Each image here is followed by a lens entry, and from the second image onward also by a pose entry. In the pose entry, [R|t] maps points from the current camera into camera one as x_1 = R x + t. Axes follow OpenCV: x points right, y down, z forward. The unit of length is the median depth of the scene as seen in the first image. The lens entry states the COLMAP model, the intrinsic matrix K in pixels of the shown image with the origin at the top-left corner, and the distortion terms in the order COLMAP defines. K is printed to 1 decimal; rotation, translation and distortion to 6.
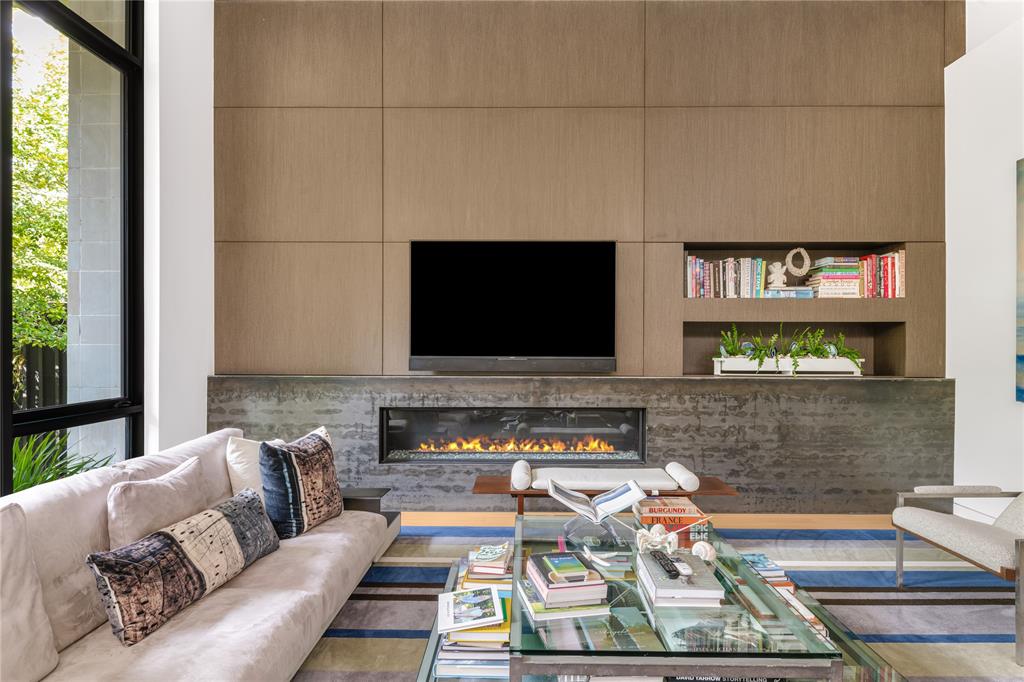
lens RADIAL K [[565.6, 0, 515.8], [0, 565.6, 344.4], [0, 0, 1]] dist [0.007077, 0.001225]
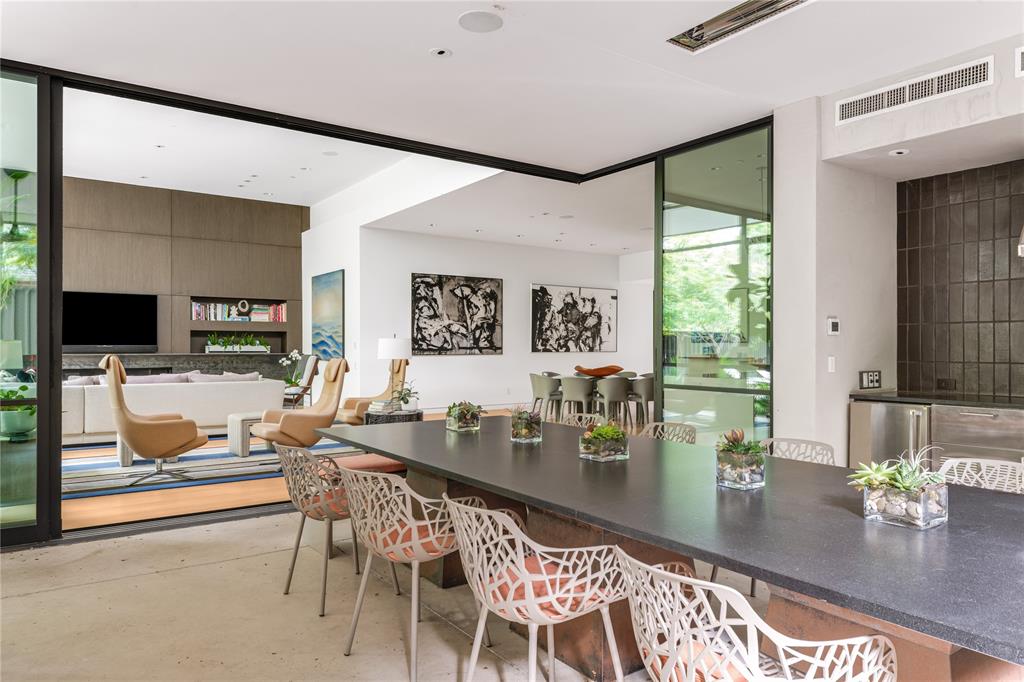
lens RADIAL K [[669.5, 0, 518.4], [0, 669.5, 342.0], [0, 0, 1]] dist [0.004414, -0.001168]
pose [[0.806690, 0.001929, 0.590971, -0.242331], [0.004357, 0.999948, -0.009210, 0.038933], [-0.590959, 0.010005, 0.806640, -2.010415]]
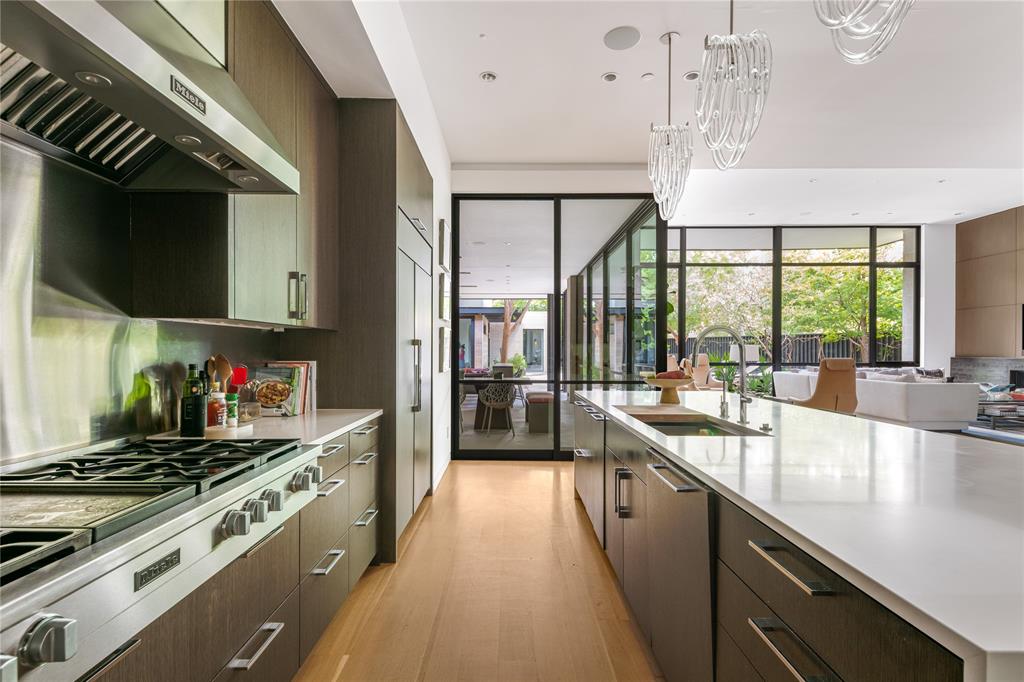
lens RADIAL K [[486.5, 0, 508.3], [0, 486.5, 350.9], [0, 0, 1]] dist [0.003091, 0.000482]
pose [[0.000639, -0.000102, -1.000000, 1.924820], [-0.006186, 0.999981, -0.000106, 0.038065], [0.999981, 0.006186, 0.000638, -1.246420]]
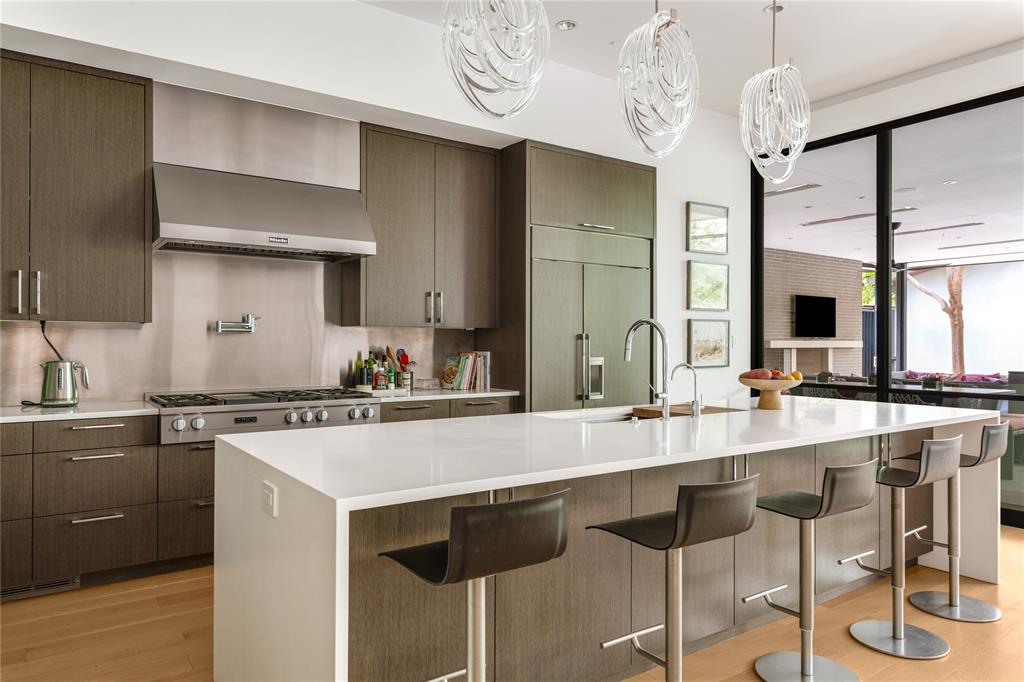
lens RADIAL K [[669.5, 0, 518.4], [0, 669.5, 342.0], [0, 0, 1]] dist [0.004414, -0.001168]
pose [[-0.817117, -0.006081, -0.576440, 1.916997], [-0.008188, 0.999966, 0.001058, 0.034242], [0.576414, 0.005584, -0.817139, -0.560059]]
